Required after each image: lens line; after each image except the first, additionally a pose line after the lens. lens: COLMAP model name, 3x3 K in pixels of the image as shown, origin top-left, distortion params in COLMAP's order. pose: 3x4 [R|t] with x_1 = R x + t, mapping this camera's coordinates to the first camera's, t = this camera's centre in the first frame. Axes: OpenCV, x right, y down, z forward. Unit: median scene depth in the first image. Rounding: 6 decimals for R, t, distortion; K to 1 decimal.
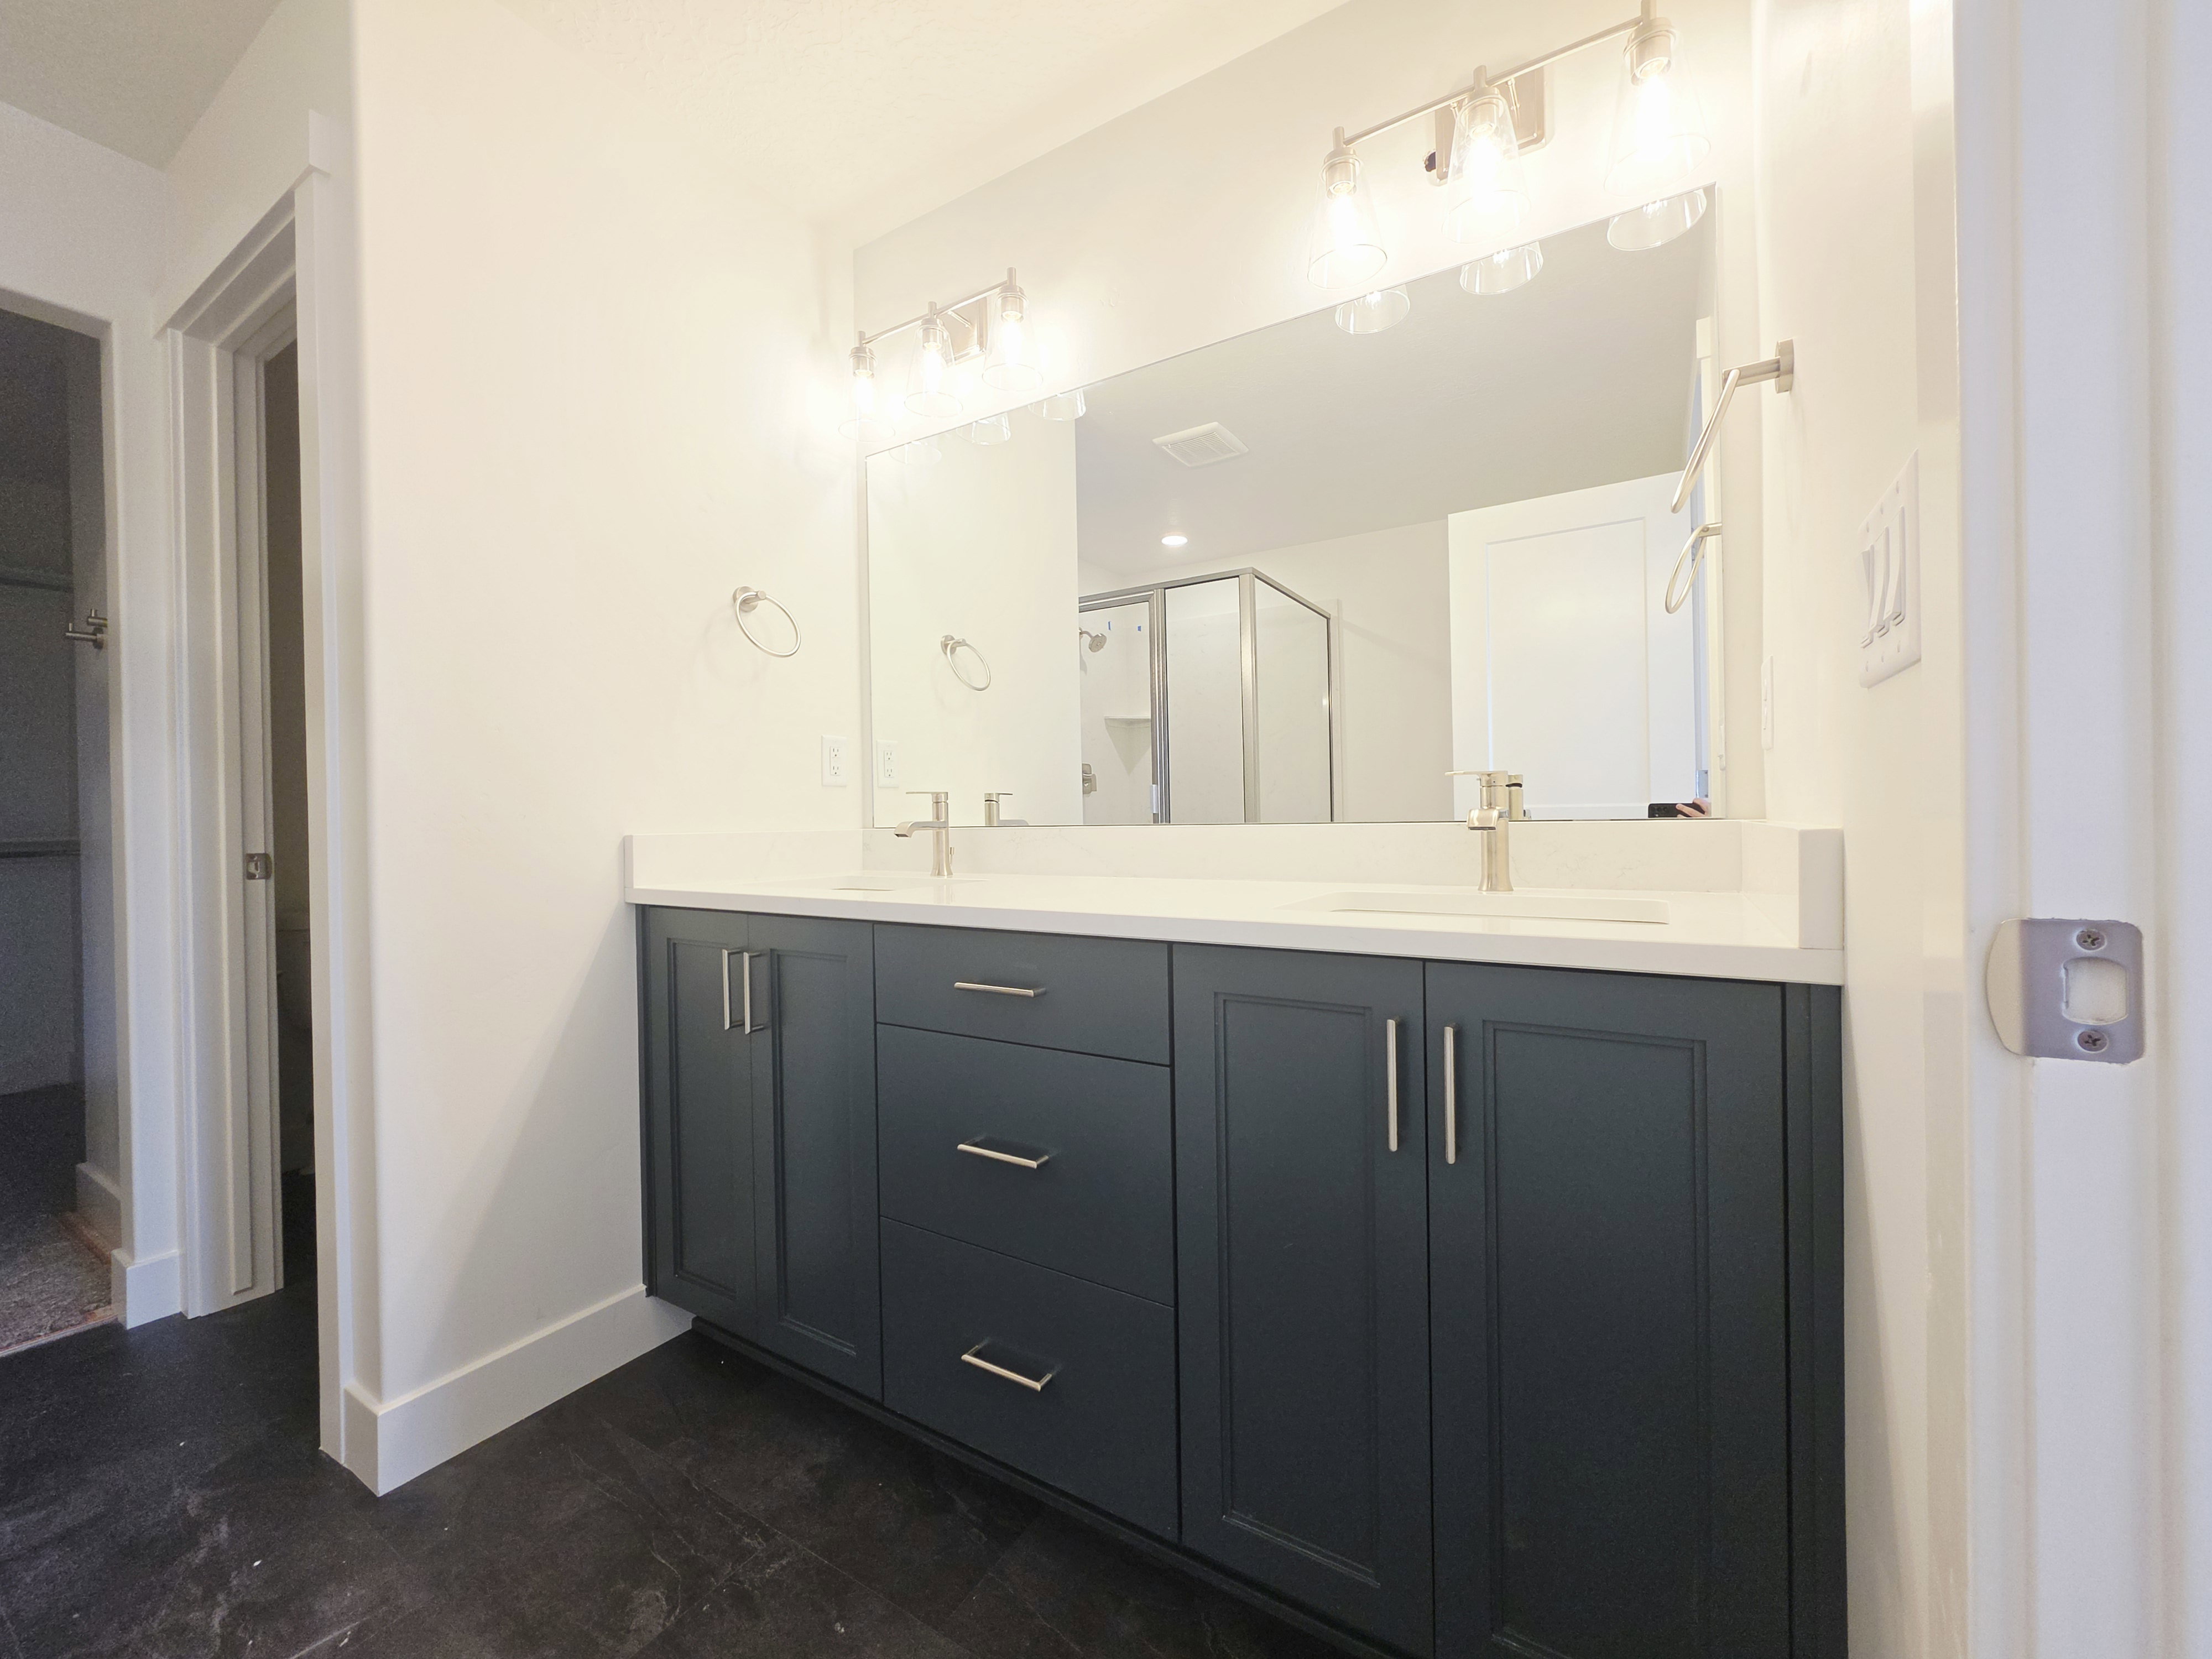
lens RADIAL K [[962.9, 0, 1101.5], [0, 962.9, 812.4], [0, 0, 1]] dist [-0.003515, -0.000102]
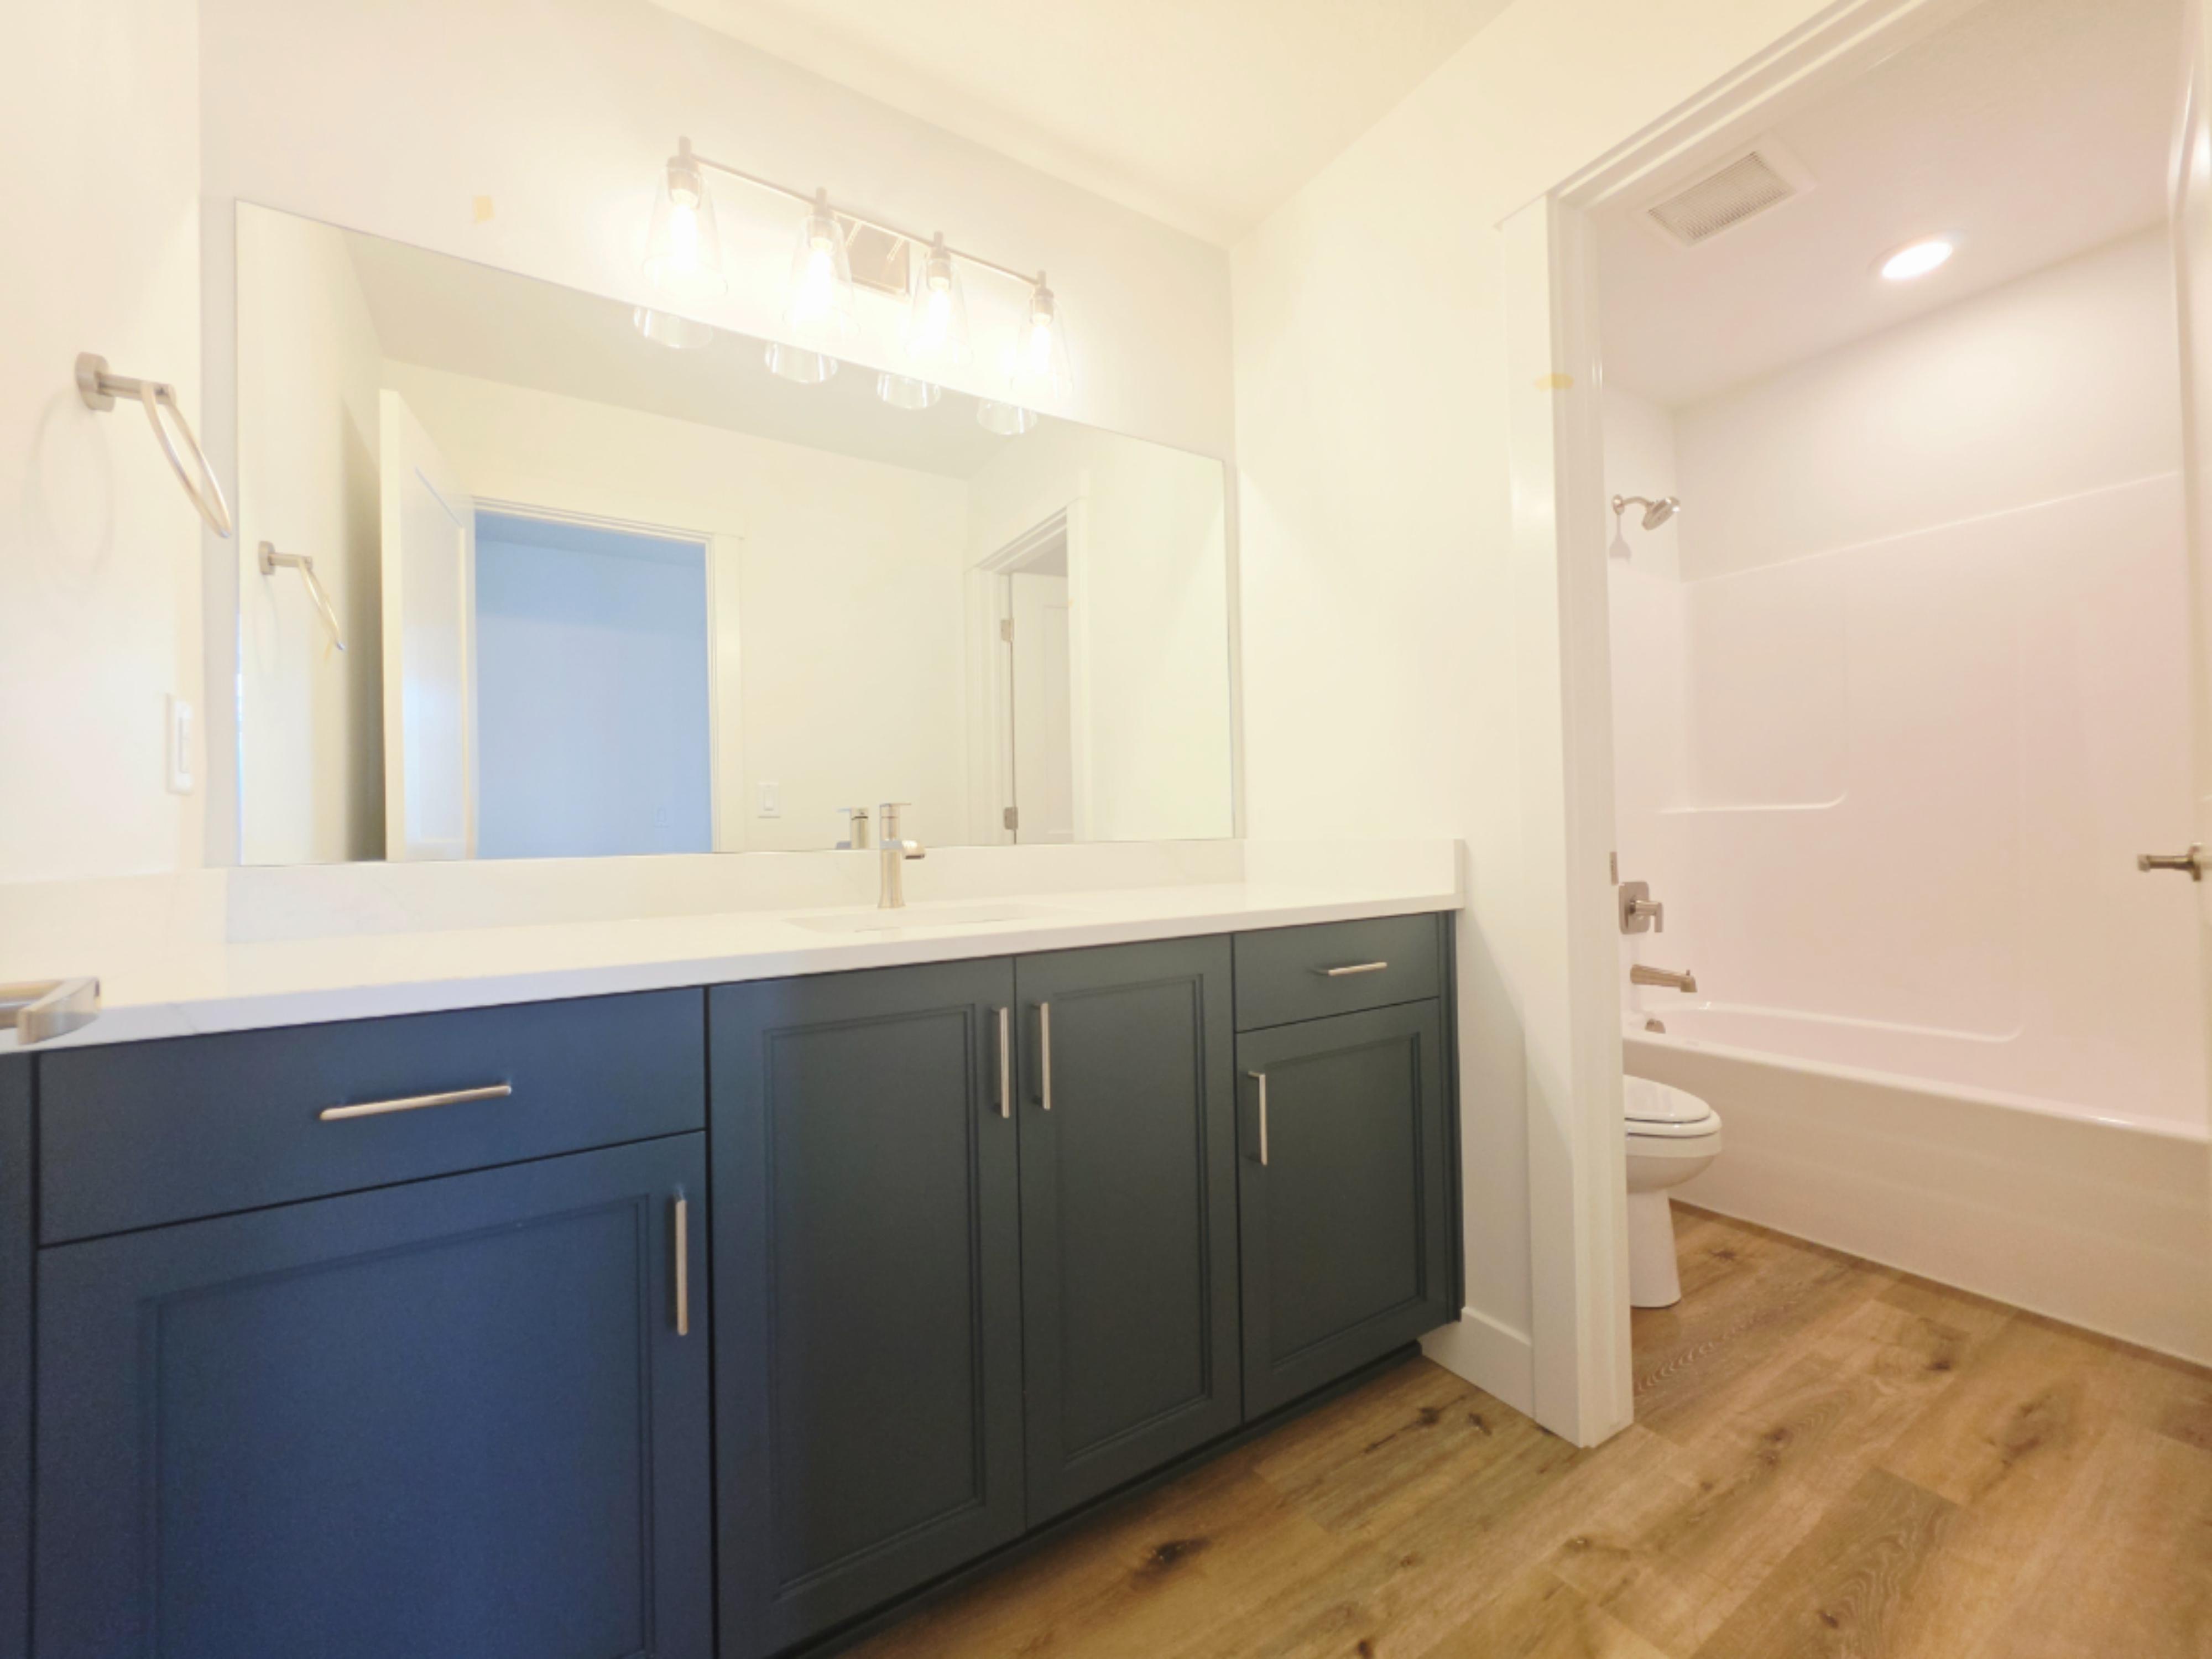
lens RADIAL K [[884.1, 0, 1101.2], [0, 884.1, 822.1], [0, 0, 1]] dist [-0.002776, 0.000348]
pose [[0.398844, 0.020149, 0.916797, -0.587062], [0.007507, 0.999653, -0.025235, 0.011528], [-0.916988, 0.016947, 0.398554, 0.398173]]
